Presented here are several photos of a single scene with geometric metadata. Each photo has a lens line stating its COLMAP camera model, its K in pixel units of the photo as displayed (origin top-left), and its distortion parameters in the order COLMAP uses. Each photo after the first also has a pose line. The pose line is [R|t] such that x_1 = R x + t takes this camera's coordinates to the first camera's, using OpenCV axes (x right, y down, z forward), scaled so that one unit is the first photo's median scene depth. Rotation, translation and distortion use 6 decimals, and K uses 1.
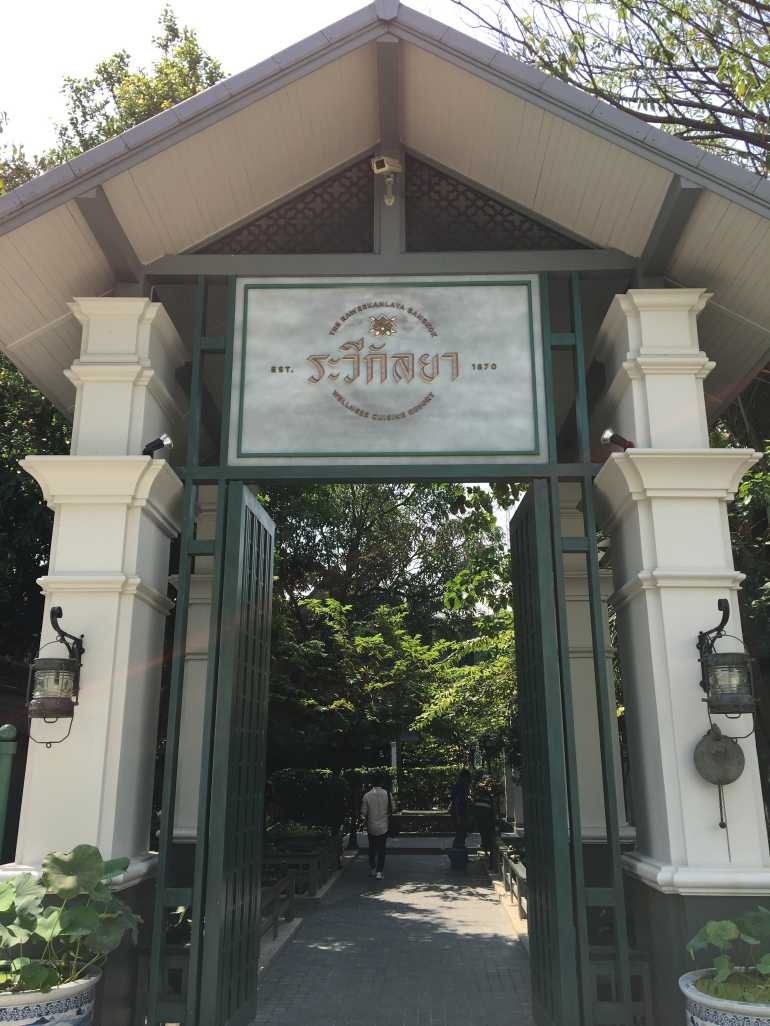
lens RADIAL K [[865.5, 0, 386.9], [0, 865.5, 522.2], [0, 0, 1]] dist [0.089958, -0.009515]
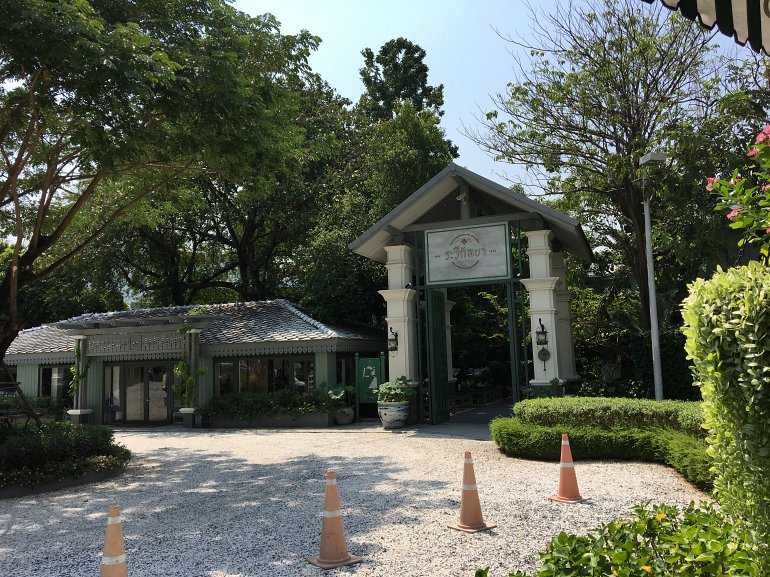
lens RADIAL K [[649.5, 0, 387.2], [0, 649.5, 288.7], [0, 0, 1]] dist [0.089958, -0.009515]
pose [[0.940965, -0.069913, -0.331205, 0.581358], [0.123010, 0.982172, 0.142151, -0.462776], [0.315362, -0.174500, 0.932790, -1.670301]]
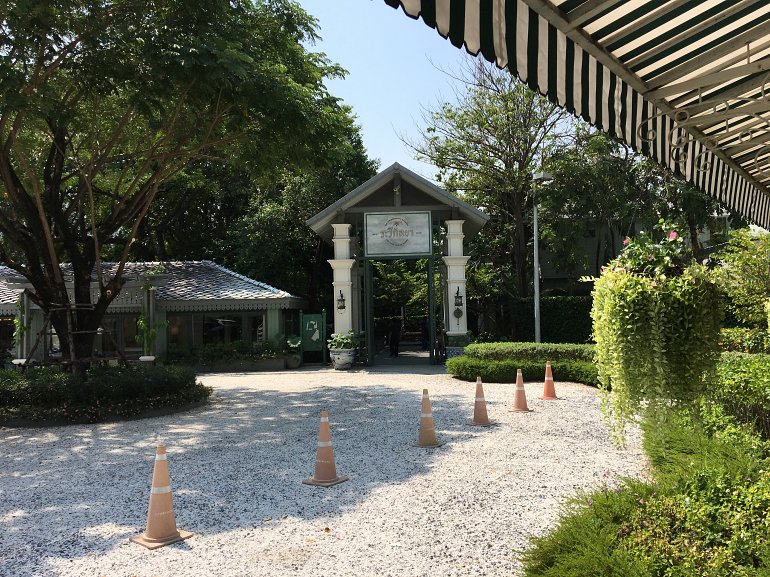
lens RADIAL K [[649.5, 0, 389.3], [0, 649.5, 291.1], [0, 0, 1]] dist [0.089958, -0.009515]
pose [[0.999619, -0.024399, -0.012908, -0.008006], [0.026752, 0.971568, 0.235245, -0.698291], [0.006802, -0.235501, 0.971850, -2.442474]]
